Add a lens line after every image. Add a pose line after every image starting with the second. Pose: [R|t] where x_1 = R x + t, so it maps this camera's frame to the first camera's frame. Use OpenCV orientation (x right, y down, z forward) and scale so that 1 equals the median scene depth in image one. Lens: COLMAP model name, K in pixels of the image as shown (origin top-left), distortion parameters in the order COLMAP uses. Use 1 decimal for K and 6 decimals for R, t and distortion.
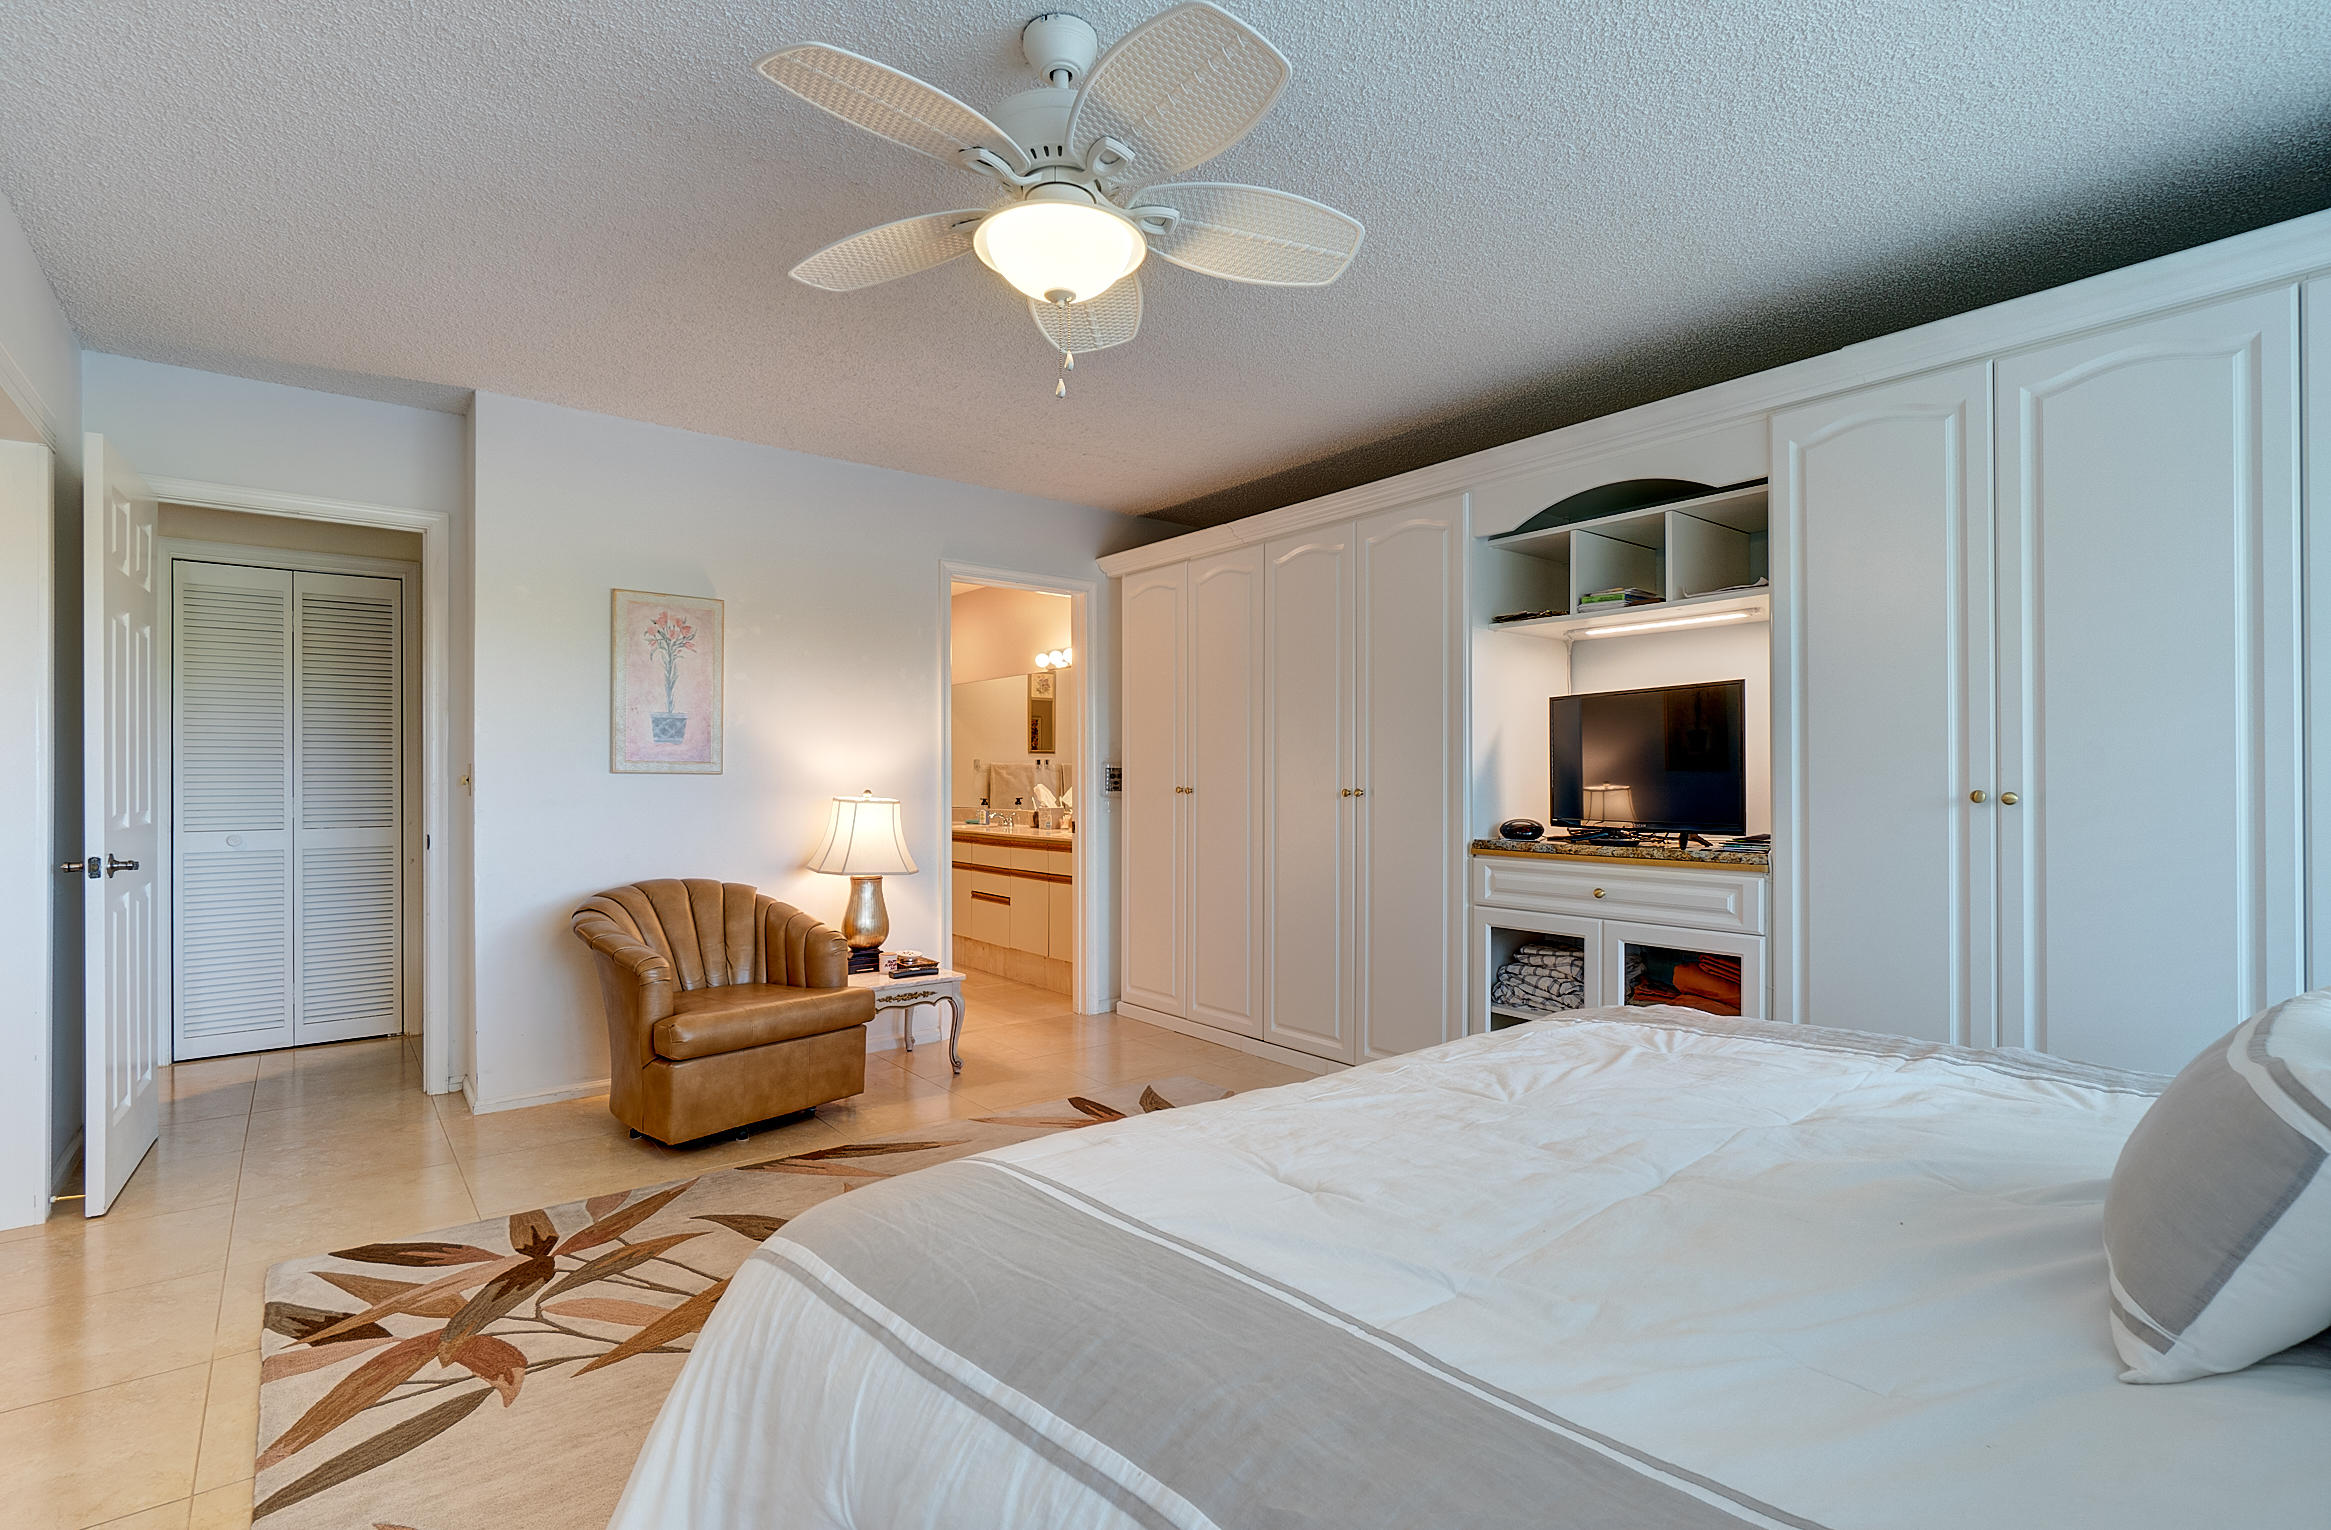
lens RADIAL K [[1085.0, 0, 1155.9], [0, 1085.0, 777.9], [0, 0, 1]] dist [-0.003689, -0.000011]
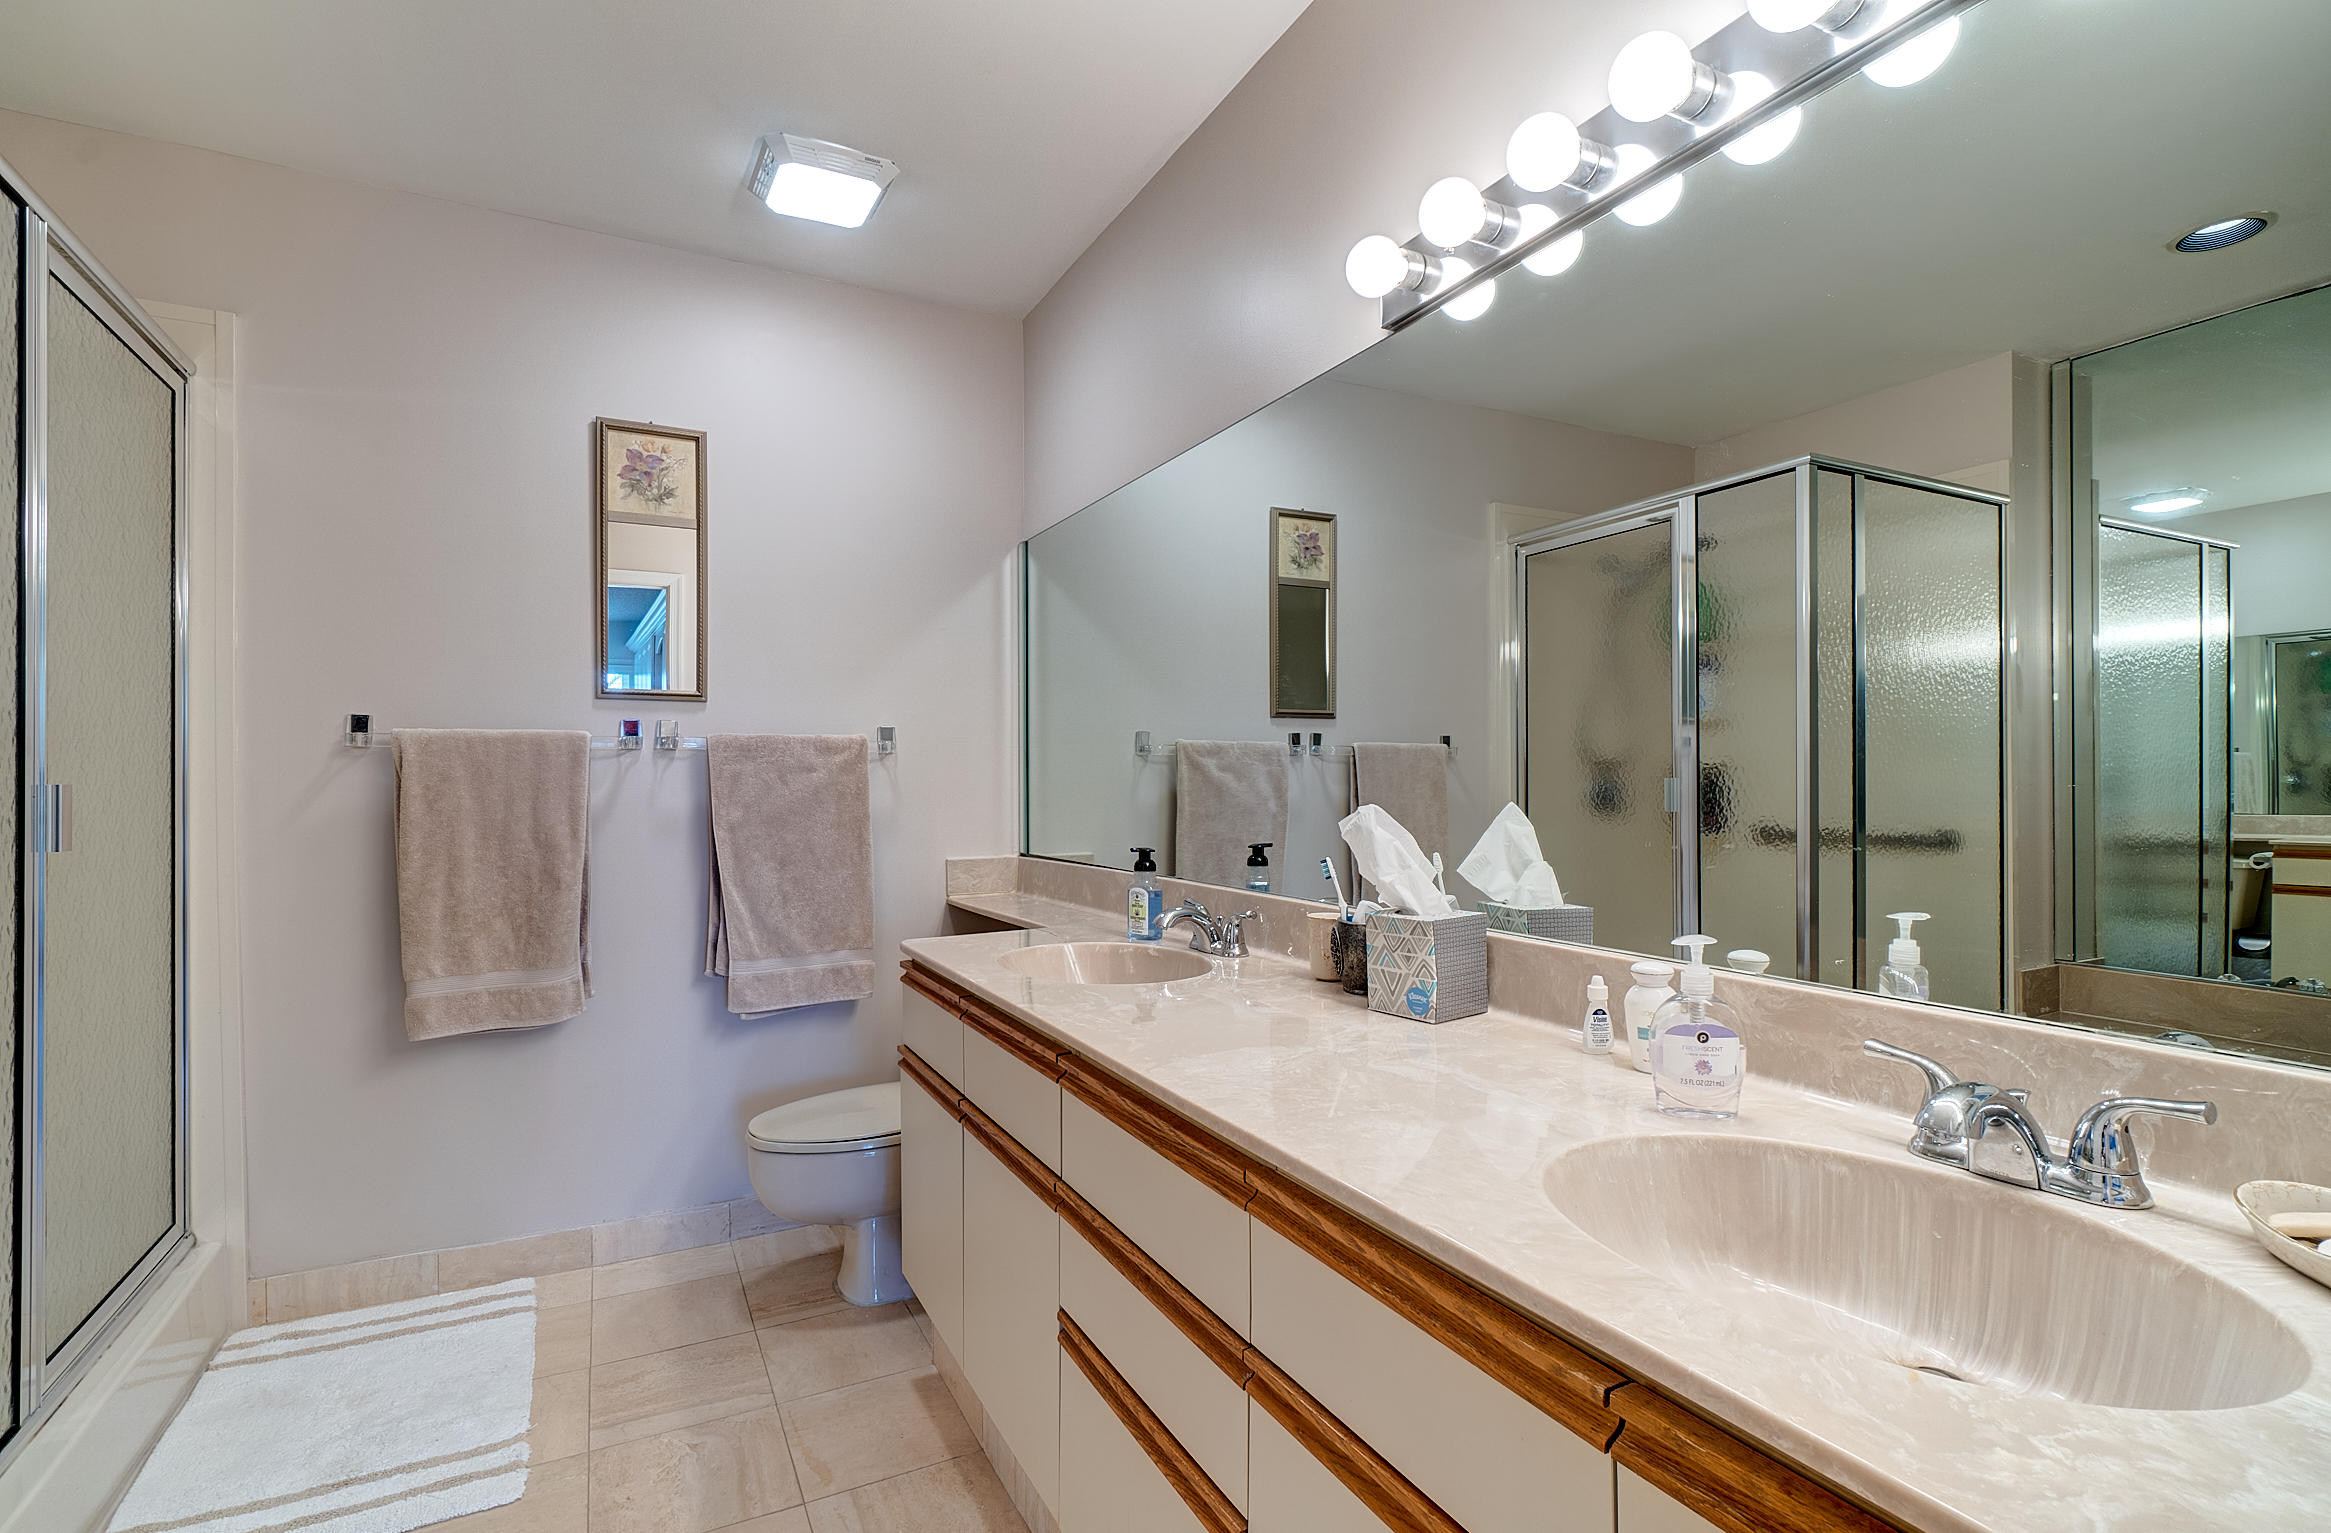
lens RADIAL K [[1085.0, 0, 1163.9], [0, 1085.0, 777.6], [0, 0, 1]] dist [-0.003689, -0.000011]
pose [[0.983254, -0.003106, -0.182215, -0.083414], [0.002672, 0.999993, -0.002624, 0.000475], [0.182222, 0.002093, 0.983255, 0.597975]]
